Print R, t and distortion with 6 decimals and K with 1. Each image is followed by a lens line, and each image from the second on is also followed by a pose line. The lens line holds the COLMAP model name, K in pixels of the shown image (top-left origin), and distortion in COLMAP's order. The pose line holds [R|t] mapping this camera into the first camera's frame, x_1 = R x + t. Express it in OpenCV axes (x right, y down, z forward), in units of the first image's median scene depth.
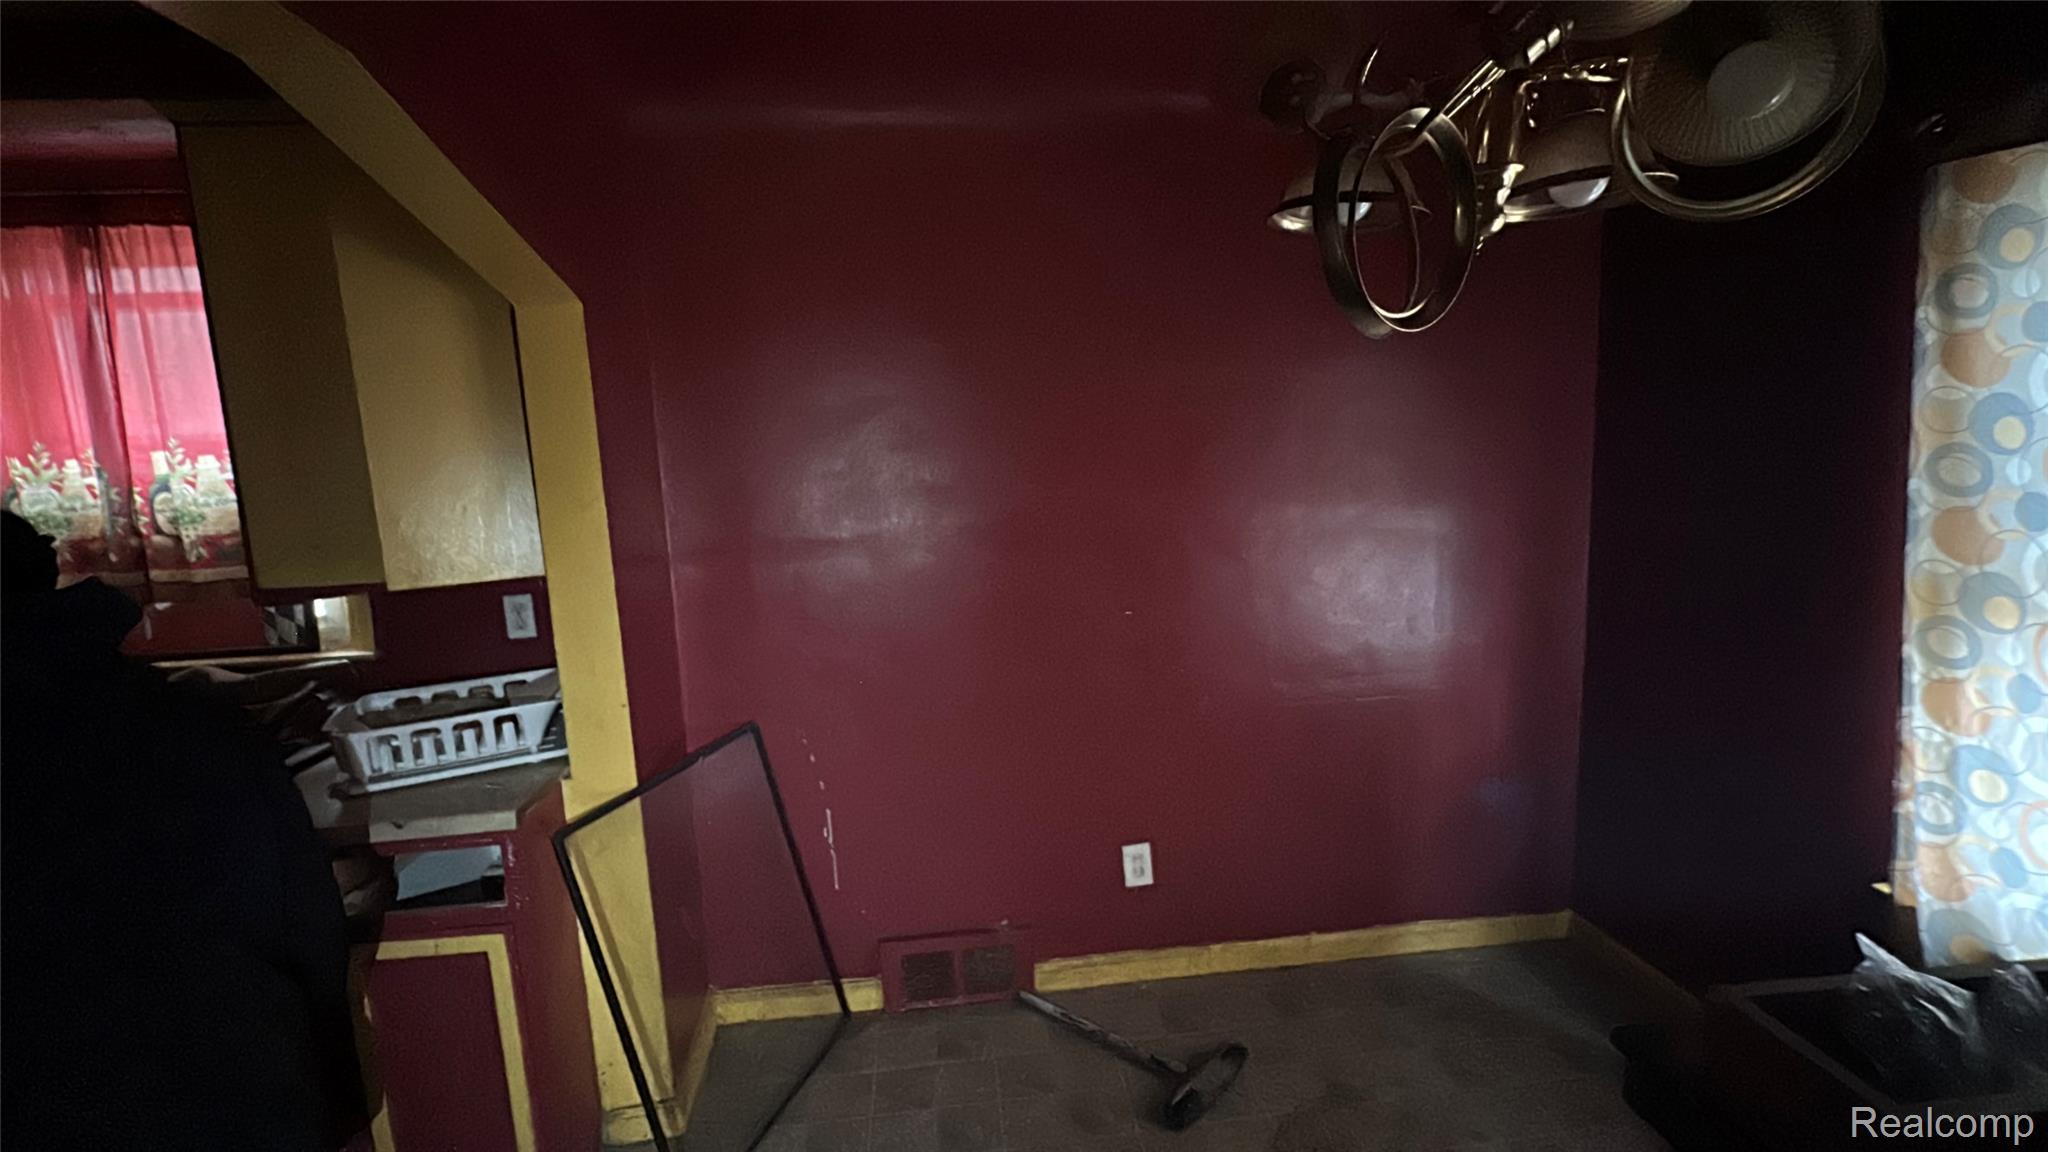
lens RADIAL K [[909.8, 0, 1024.0], [0, 909.8, 576.0], [0, 0, 1]] dist [0.000036, 0.000609]
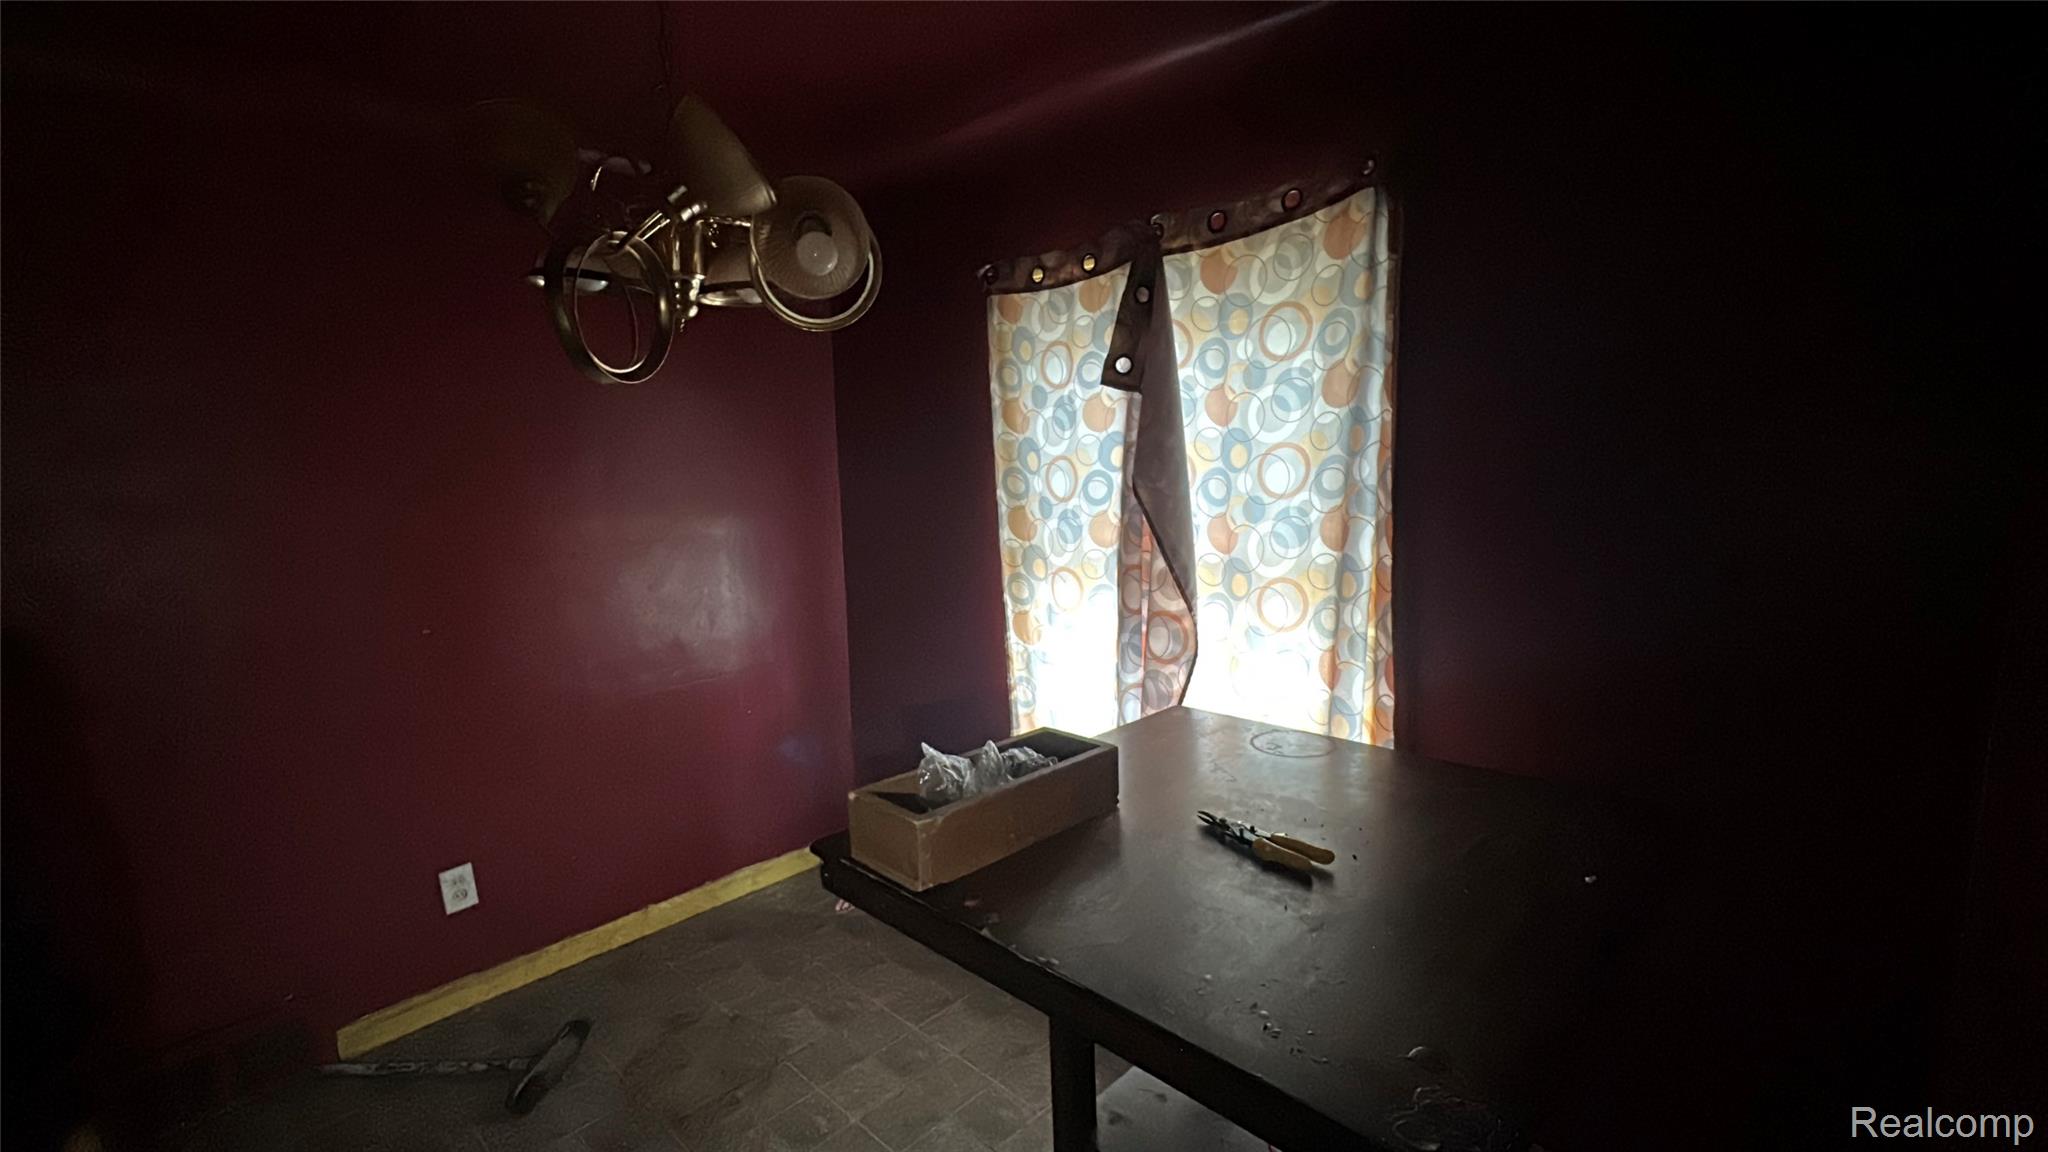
lens RADIAL K [[909.8, 0, 1024.0], [0, 909.8, 576.0], [0, 0, 1]] dist [0.000036, 0.000609]
pose [[0.768157, -0.065011, 0.636952, -0.016574], [0.079347, 0.996829, 0.006050, 0.040441], [-0.635325, 0.045893, 0.770880, -0.261500]]
